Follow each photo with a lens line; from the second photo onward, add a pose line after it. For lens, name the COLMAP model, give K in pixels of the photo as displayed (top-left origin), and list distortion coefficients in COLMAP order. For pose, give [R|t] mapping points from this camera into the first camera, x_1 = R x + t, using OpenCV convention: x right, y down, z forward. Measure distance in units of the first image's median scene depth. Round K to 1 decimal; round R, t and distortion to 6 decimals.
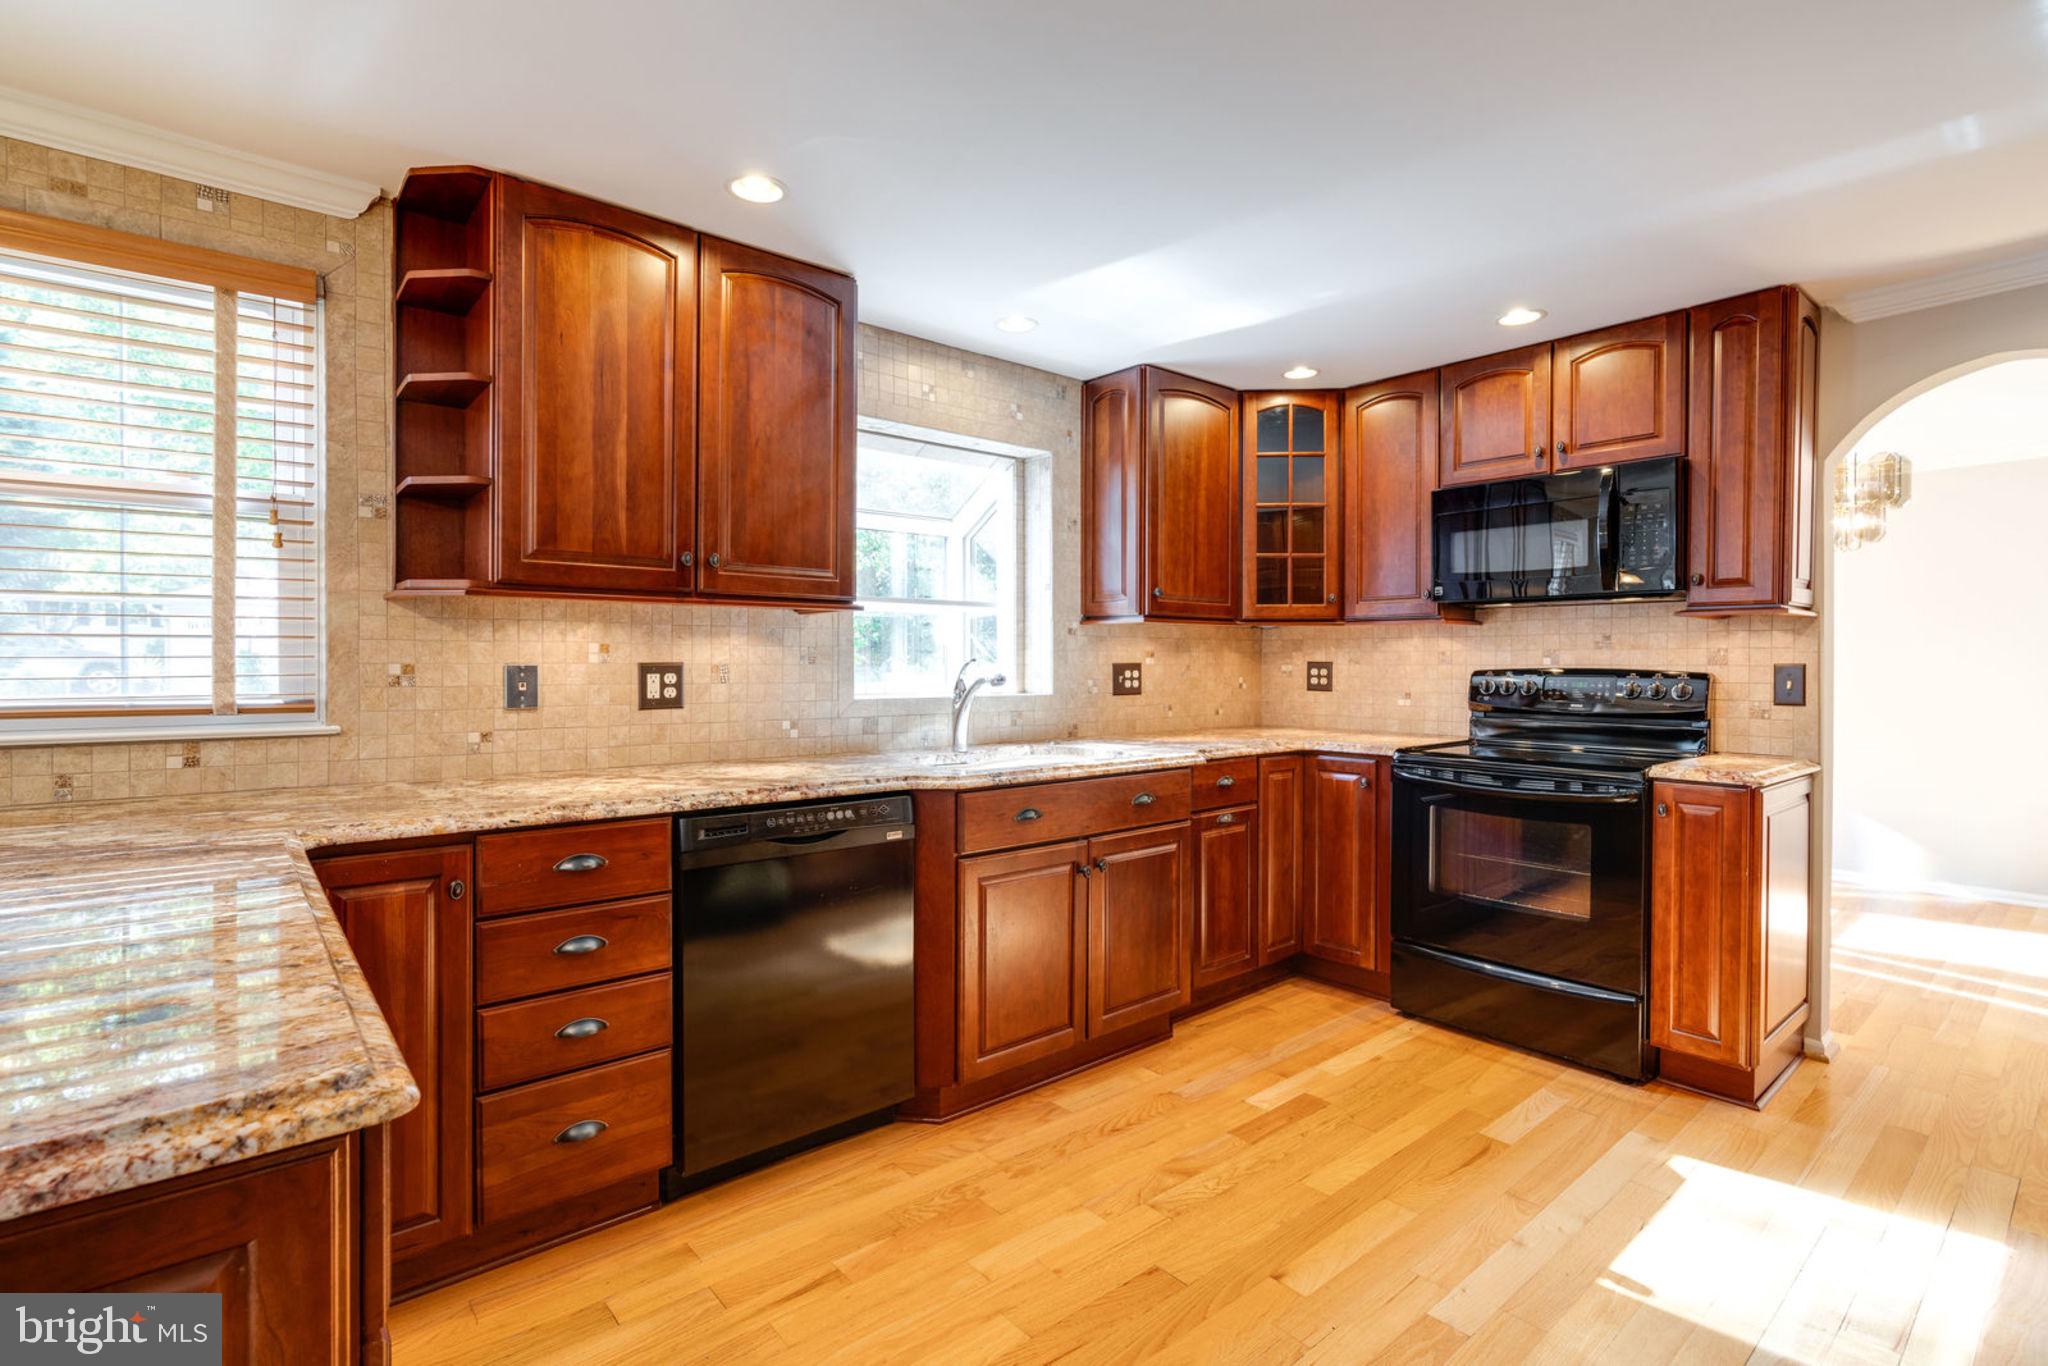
lens RADIAL K [[952.8, 0, 1006.3], [0, 952.8, 672.4], [0, 0, 1]] dist [-0.012205, 0.005925]
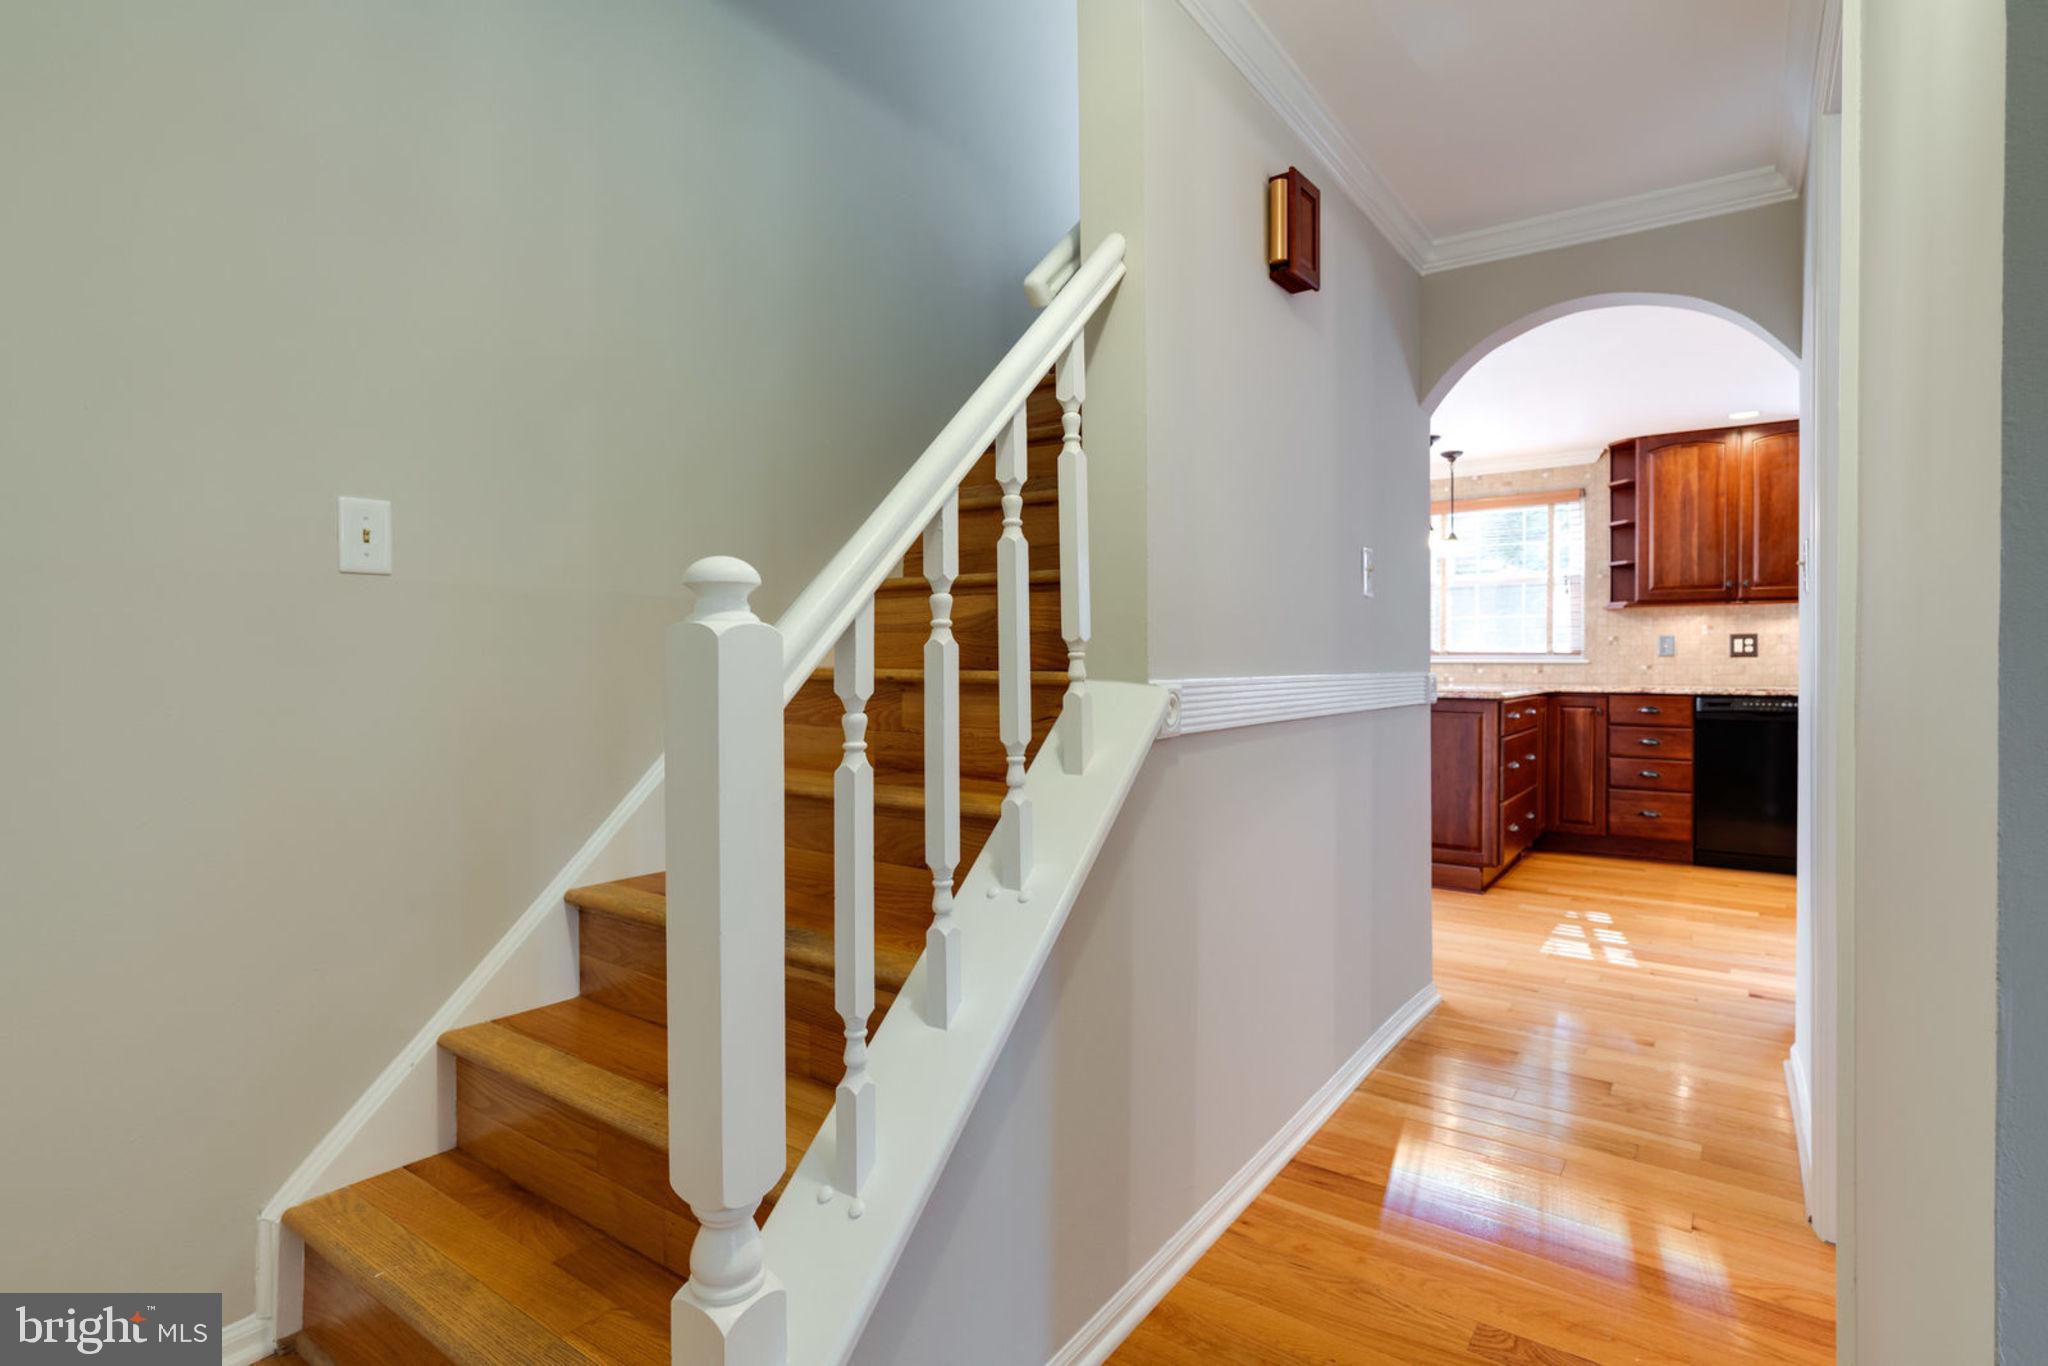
lens RADIAL K [[1045.3, 0, 995.9], [0, 1045.3, 665.6], [0, 0, 1]] dist [-0.005483, 0.001601]
pose [[0.239703, 0.005361, -0.970831, 1.302243], [-0.004398, 0.999980, 0.004436, 0.050677], [0.970836, 0.003206, 0.239722, -0.975663]]
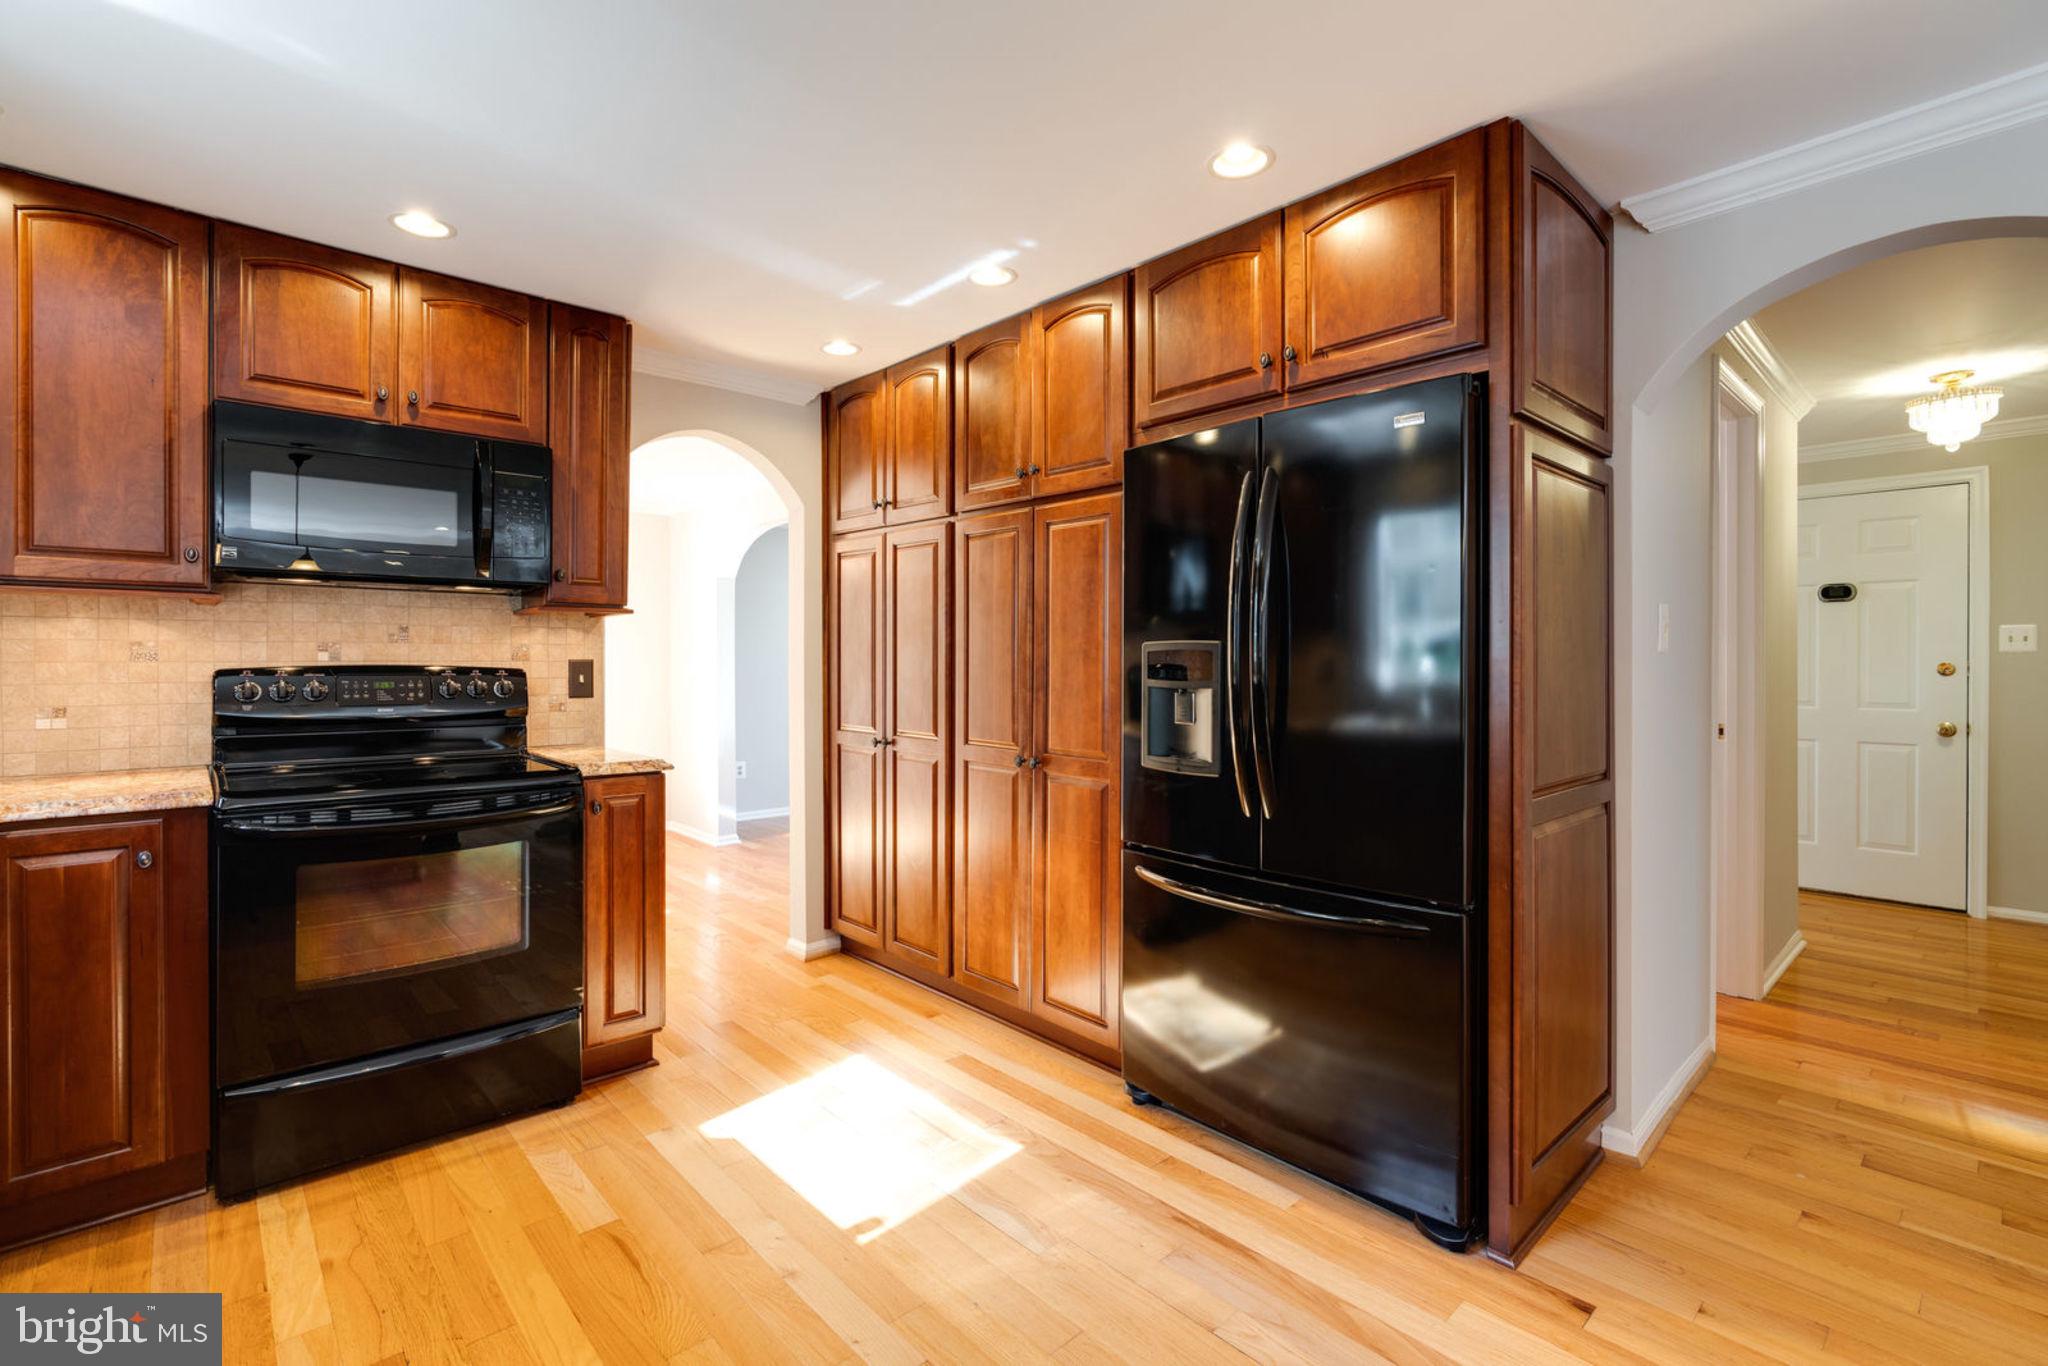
lens RADIAL K [[921.7, 0, 1022.3], [0, 921.7, 662.8], [0, 0, 1]] dist [-0.004726, 0.001116]
pose [[-0.041184, -0.004373, 0.999142, -0.270855], [0.009939, 0.999939, 0.004786, -0.005708], [-0.999102, 0.010128, -0.041138, 0.569160]]
